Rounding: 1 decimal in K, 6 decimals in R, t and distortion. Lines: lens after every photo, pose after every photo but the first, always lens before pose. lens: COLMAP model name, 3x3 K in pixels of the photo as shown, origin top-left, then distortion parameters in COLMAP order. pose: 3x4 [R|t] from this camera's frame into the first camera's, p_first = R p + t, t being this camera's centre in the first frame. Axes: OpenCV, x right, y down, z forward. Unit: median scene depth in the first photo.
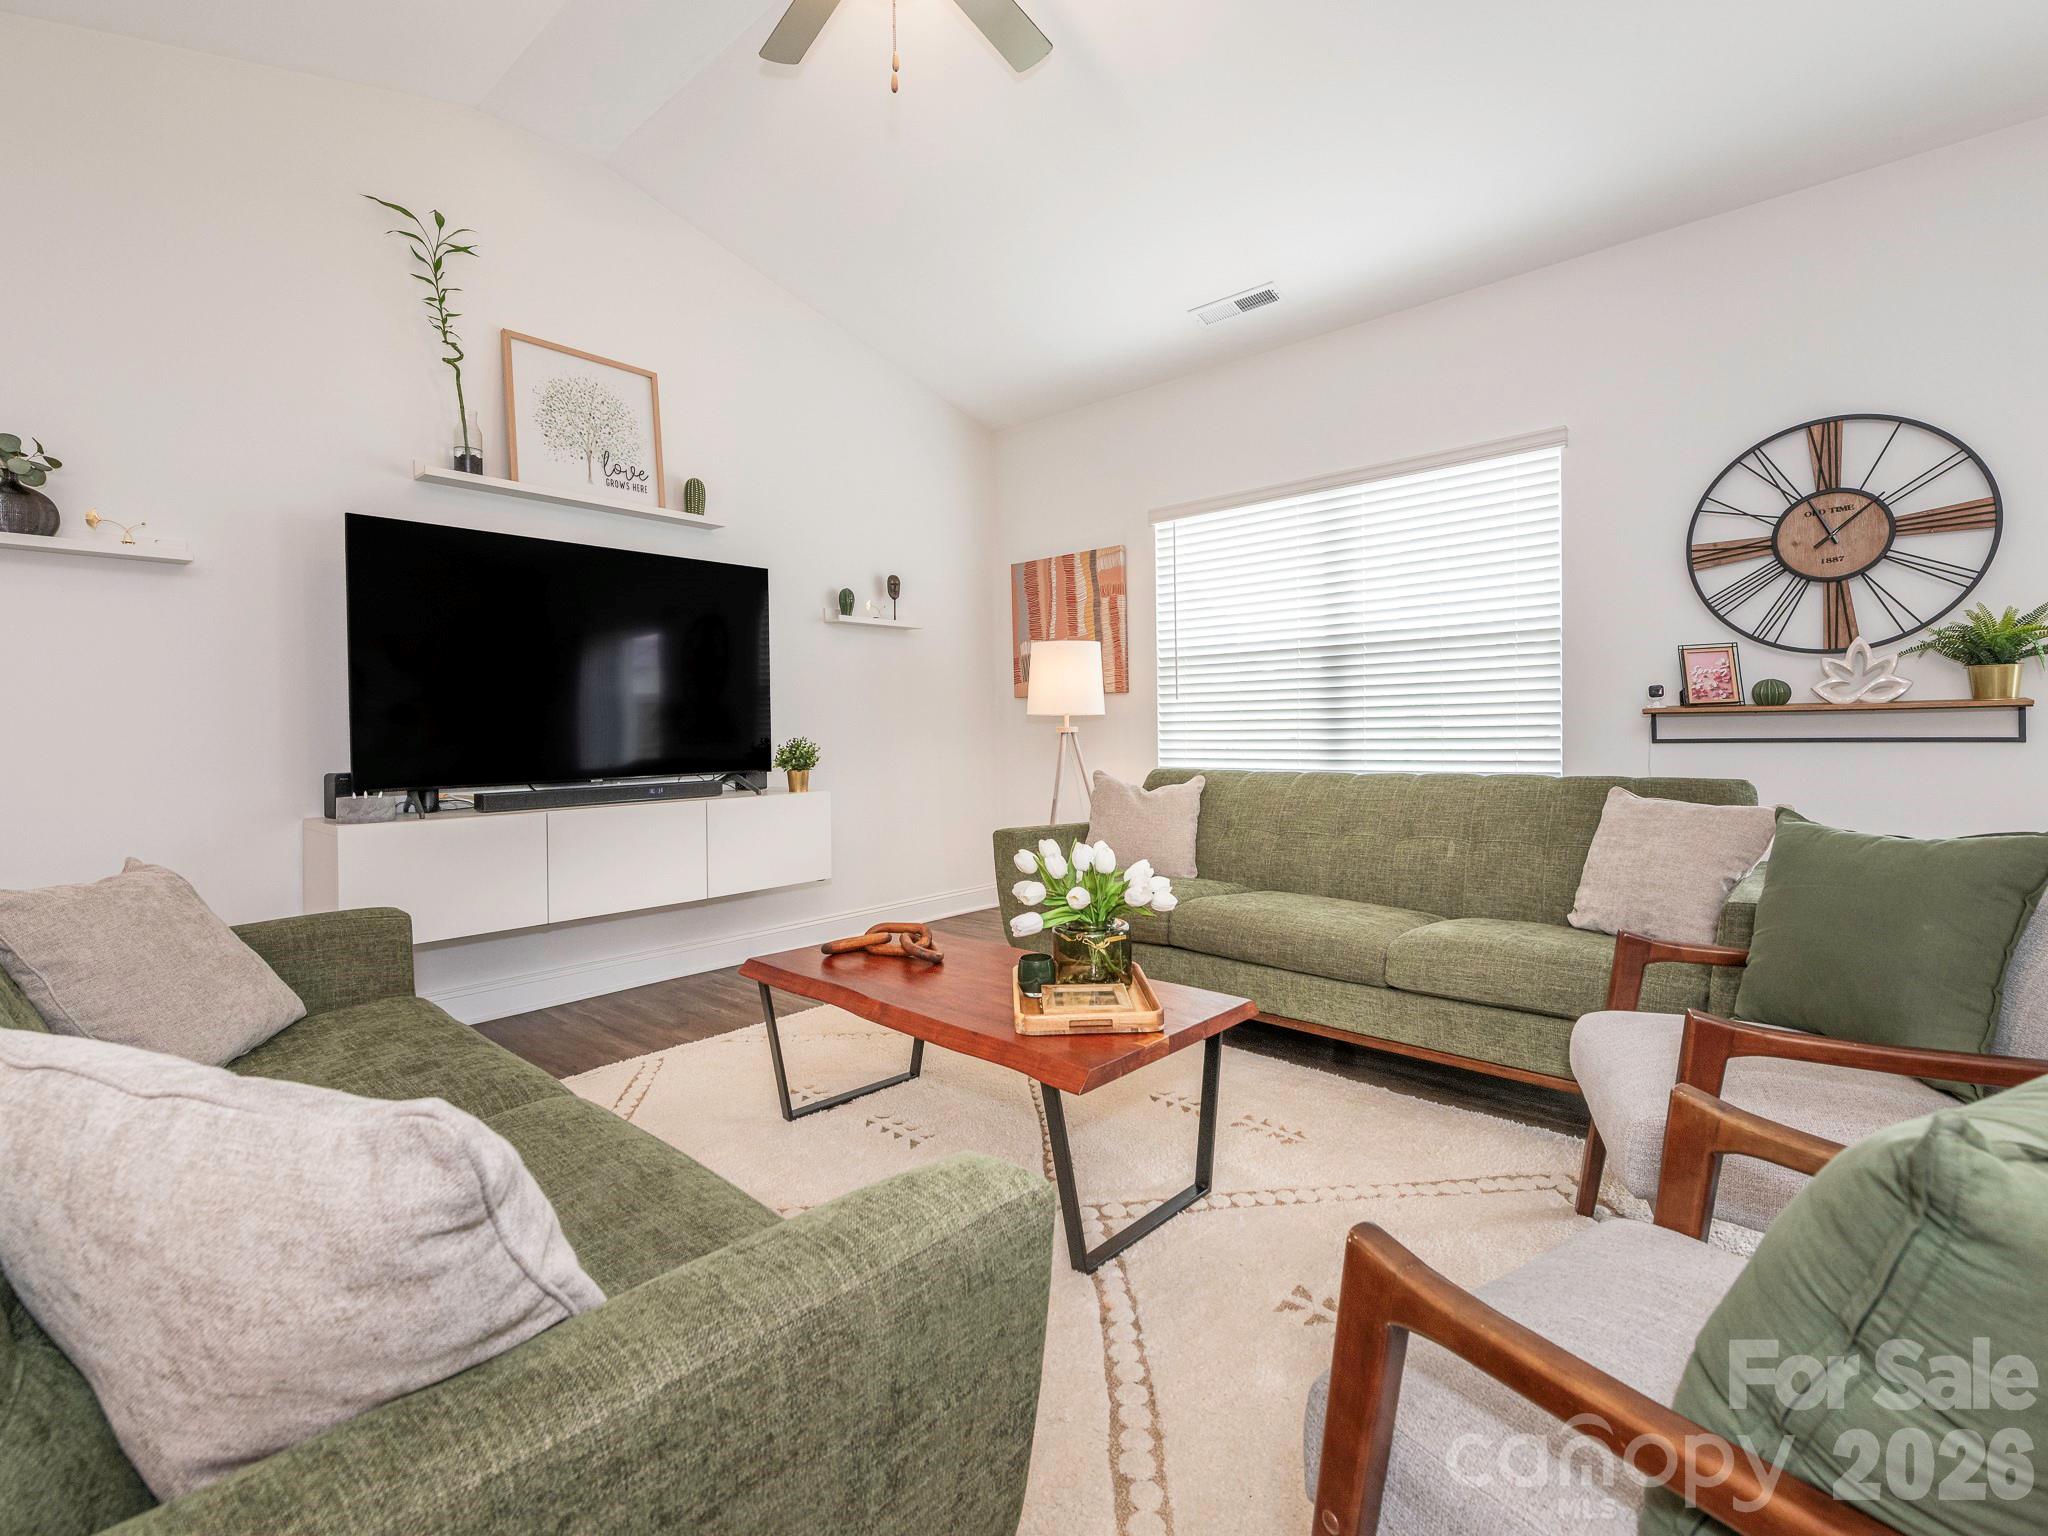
lens RADIAL K [[952.7, 0, 1028.5], [0, 952.7, 735.0], [0, 0, 1]] dist [0.005413, -0.004152]
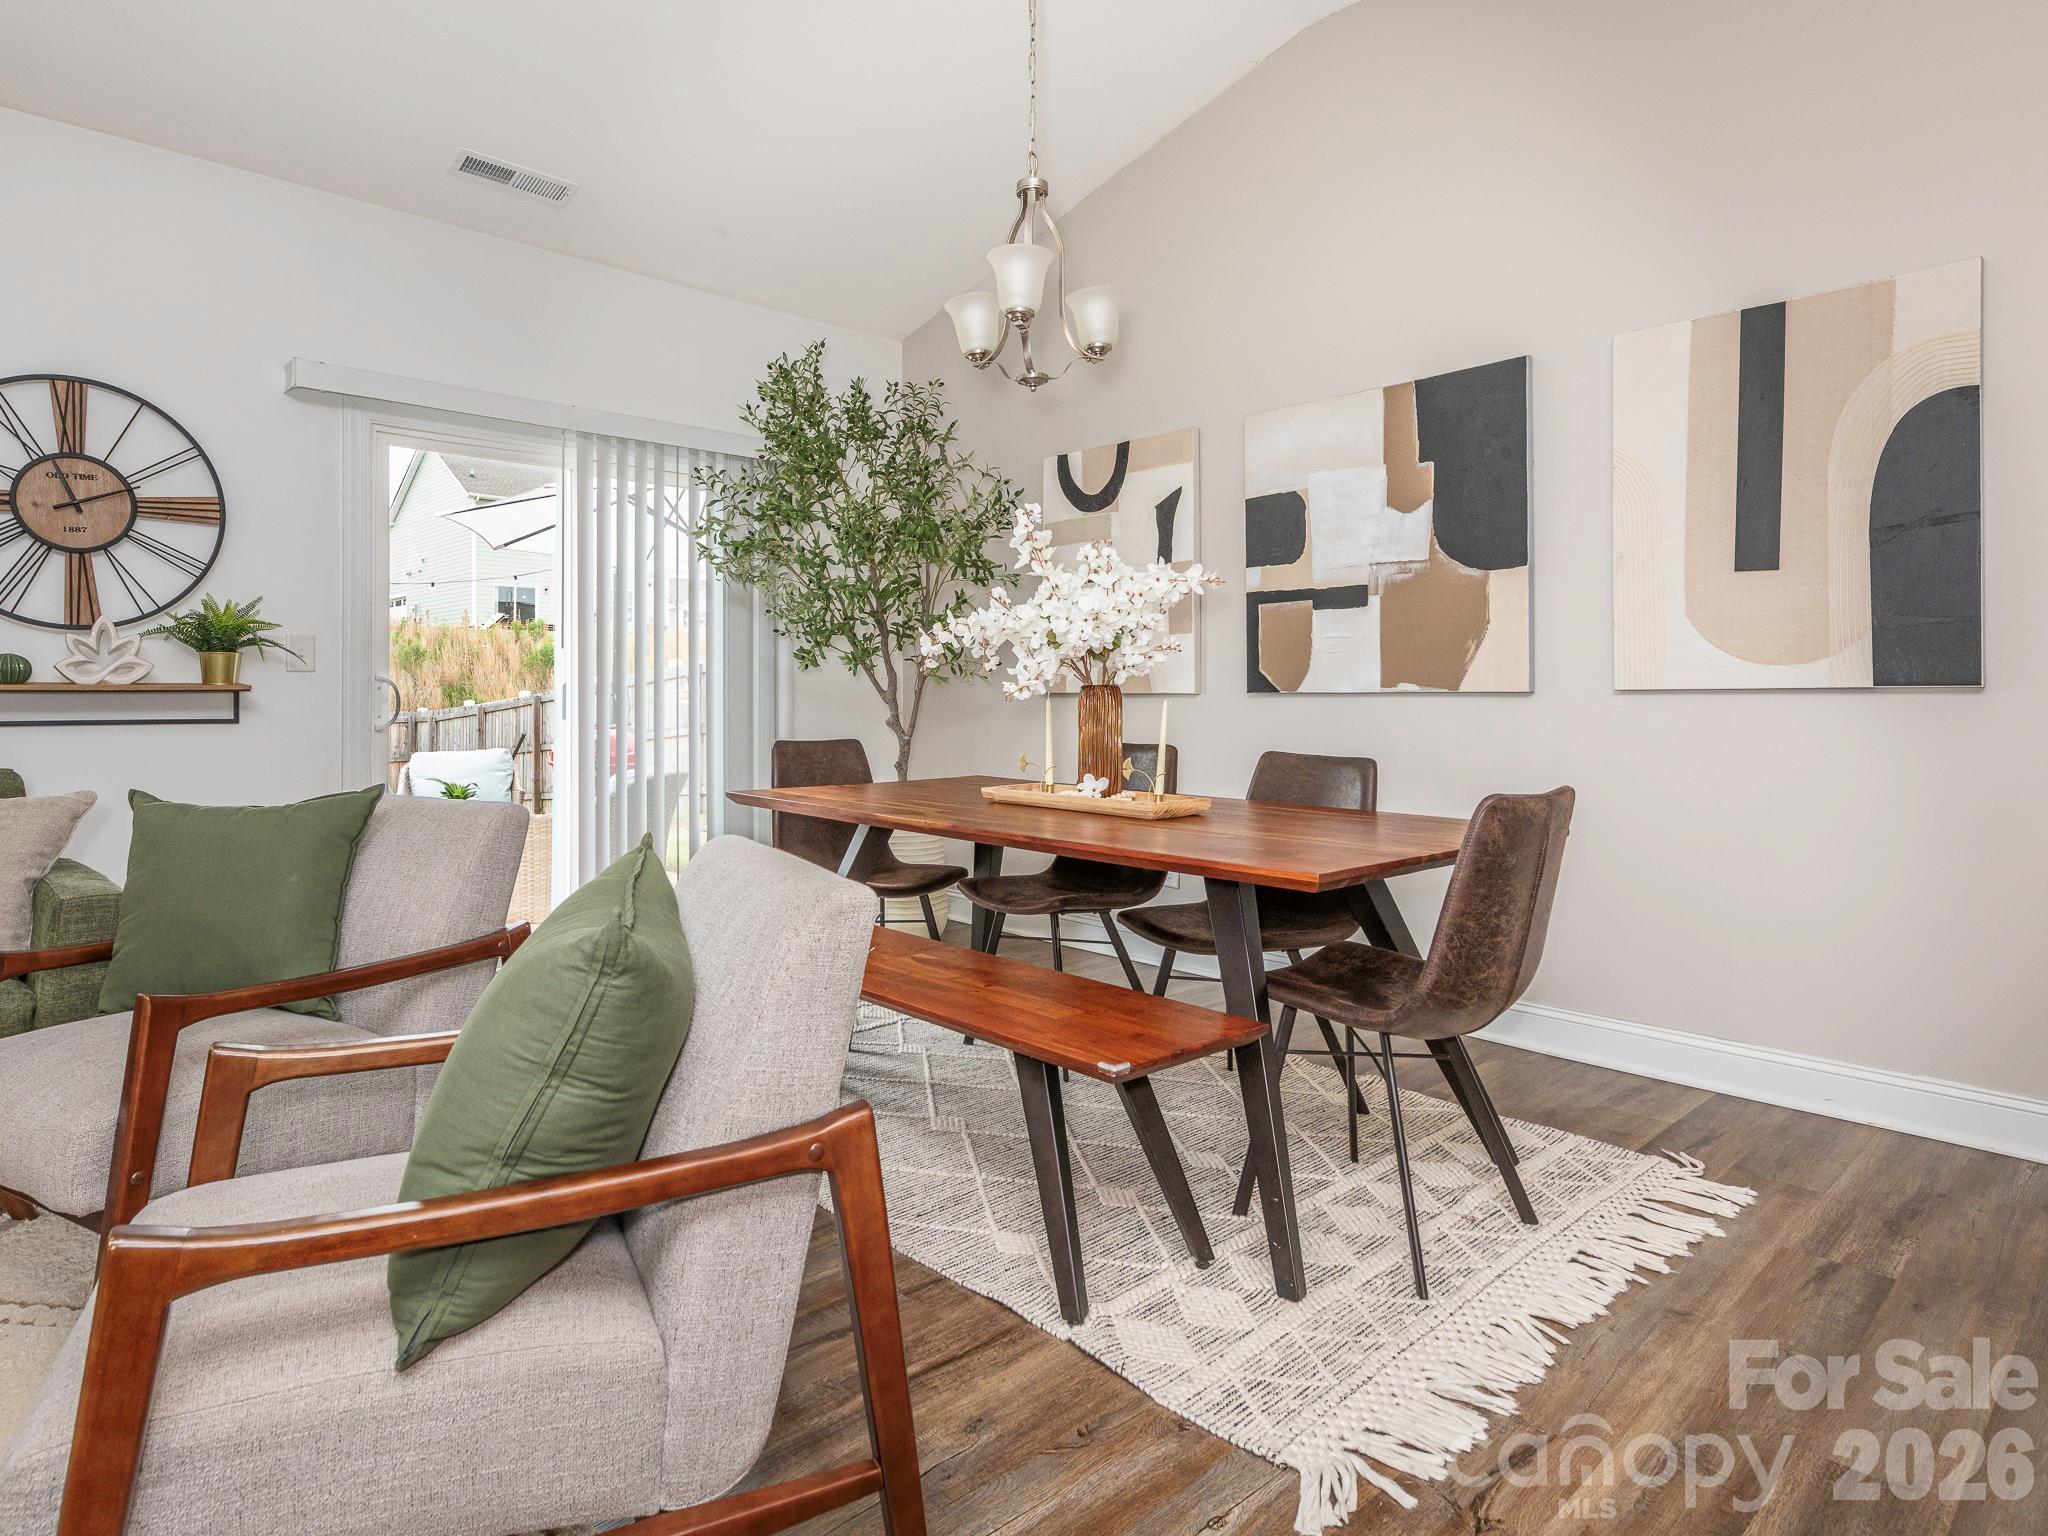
lens RADIAL K [[1148.9, 0, 1001.7], [0, 1148.9, 687.6], [0, 0, 1]] dist [0.007660, -0.007412]
pose [[0.085014, 0.022918, 0.996116, -0.195823], [0.004917, 0.999714, -0.023421, 0.001638], [-0.996368, 0.006889, 0.084877, 0.004345]]
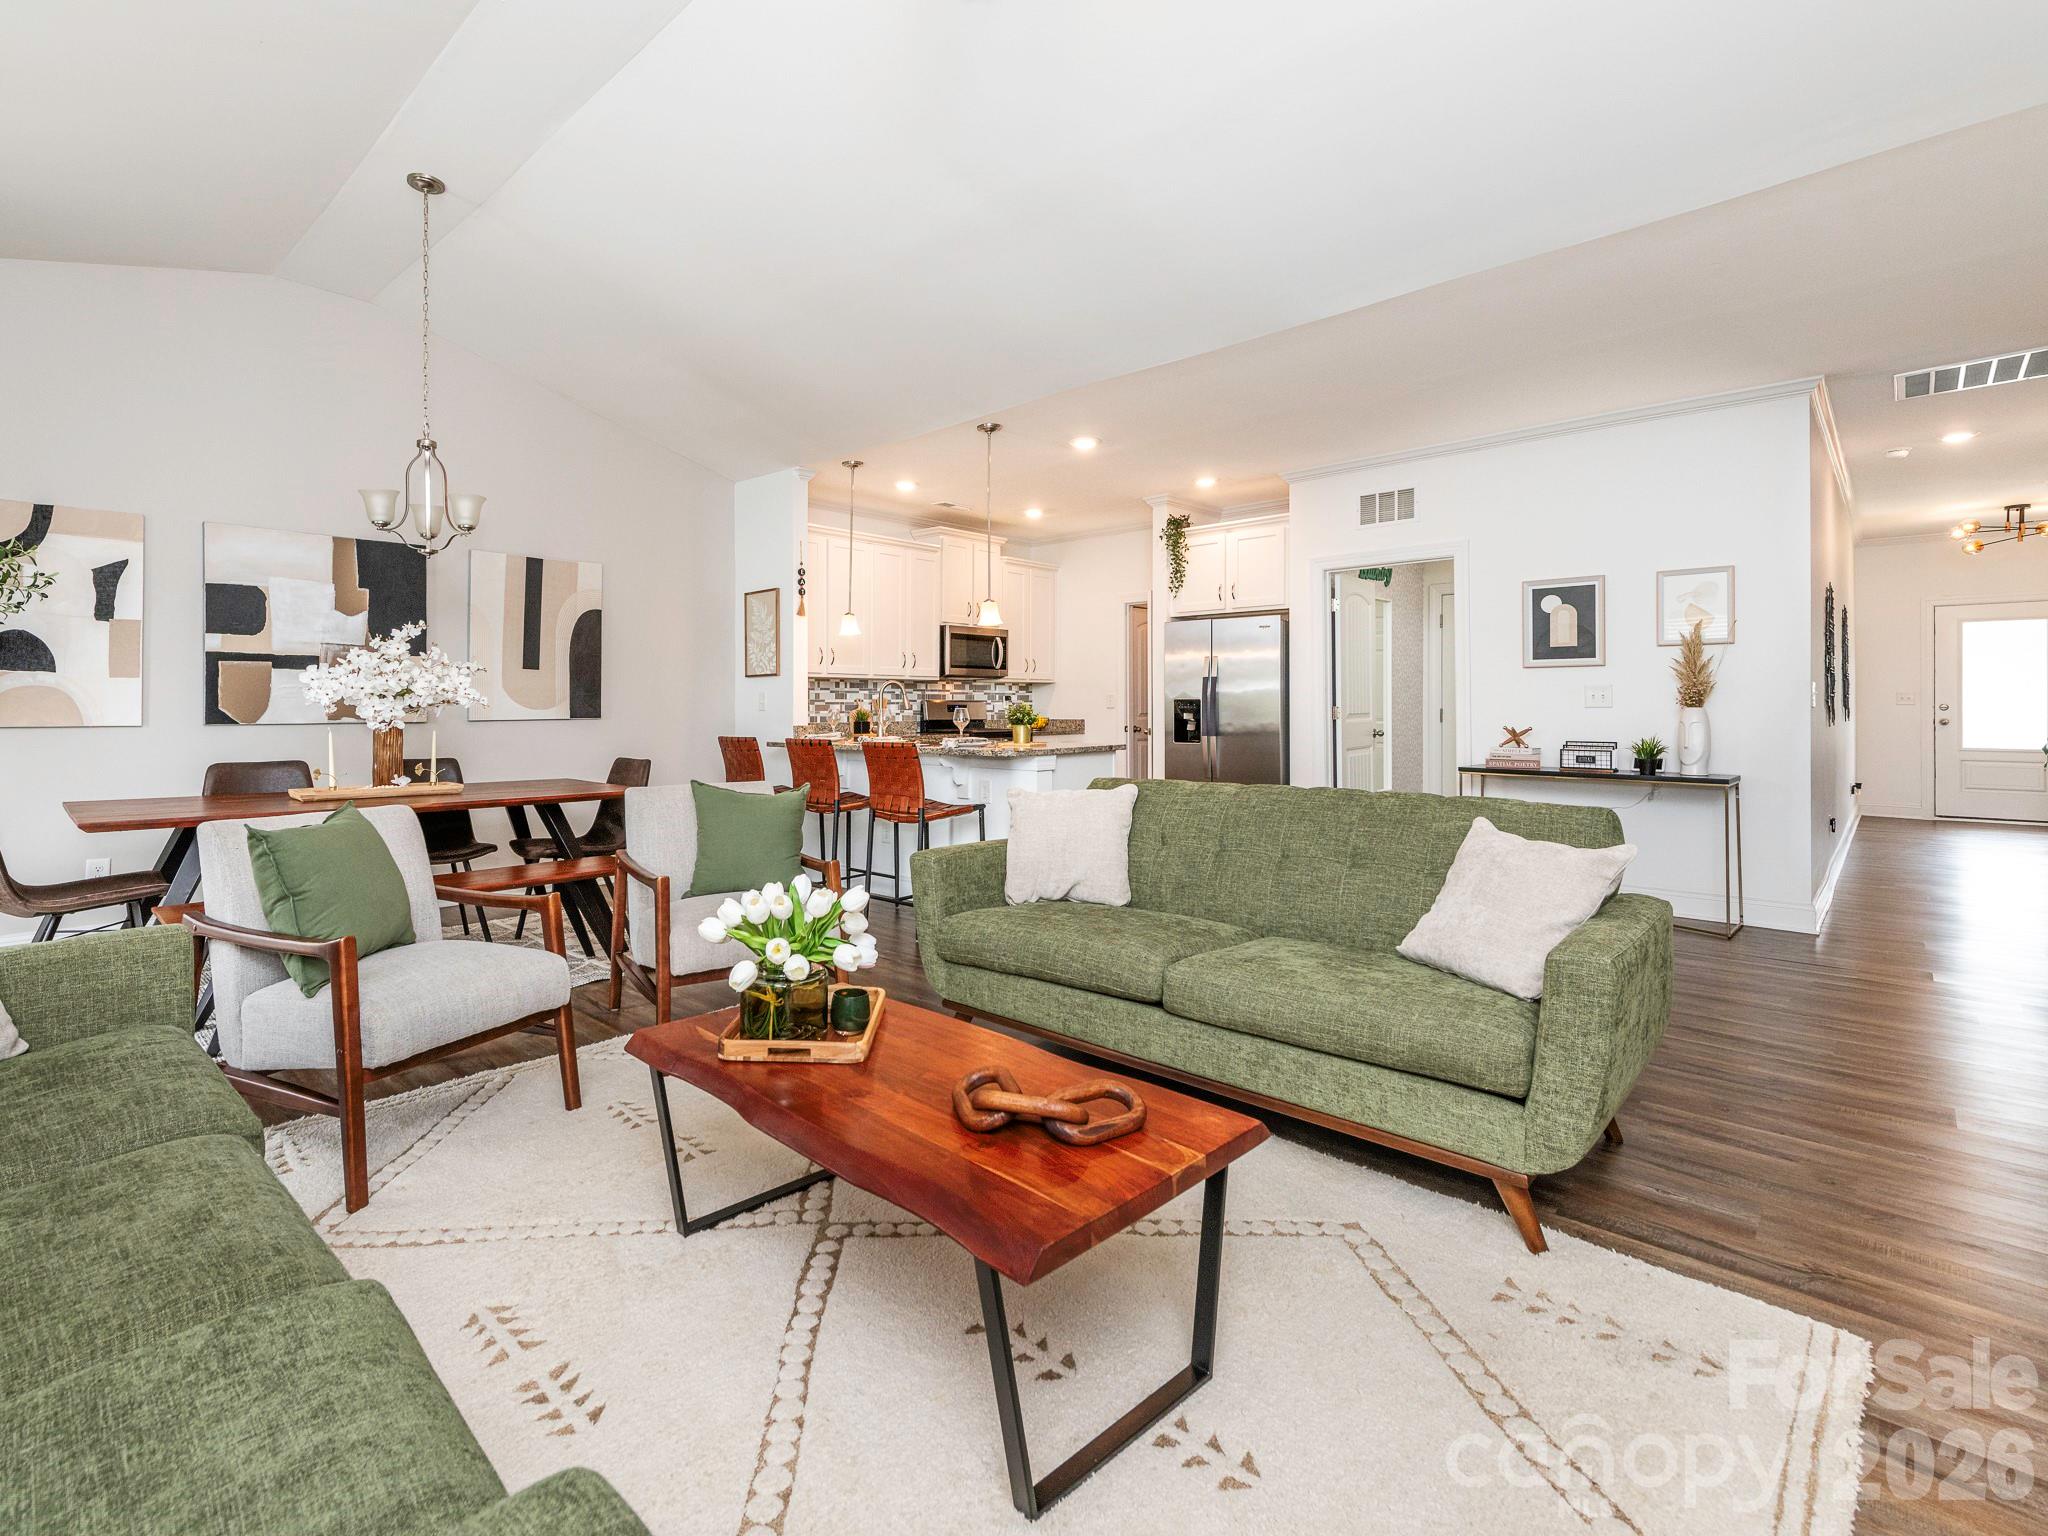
lens RADIAL K [[952.7, 0, 959.0], [0, 952.7, 710.4], [0, 0, 1]] dist [0.005413, -0.004152]
pose [[-0.999488, 0.017476, 0.026789, -0.077212], [0.017722, 0.999803, 0.008984, -0.037353], [-0.026627, 0.009454, -0.999601, 1.328297]]
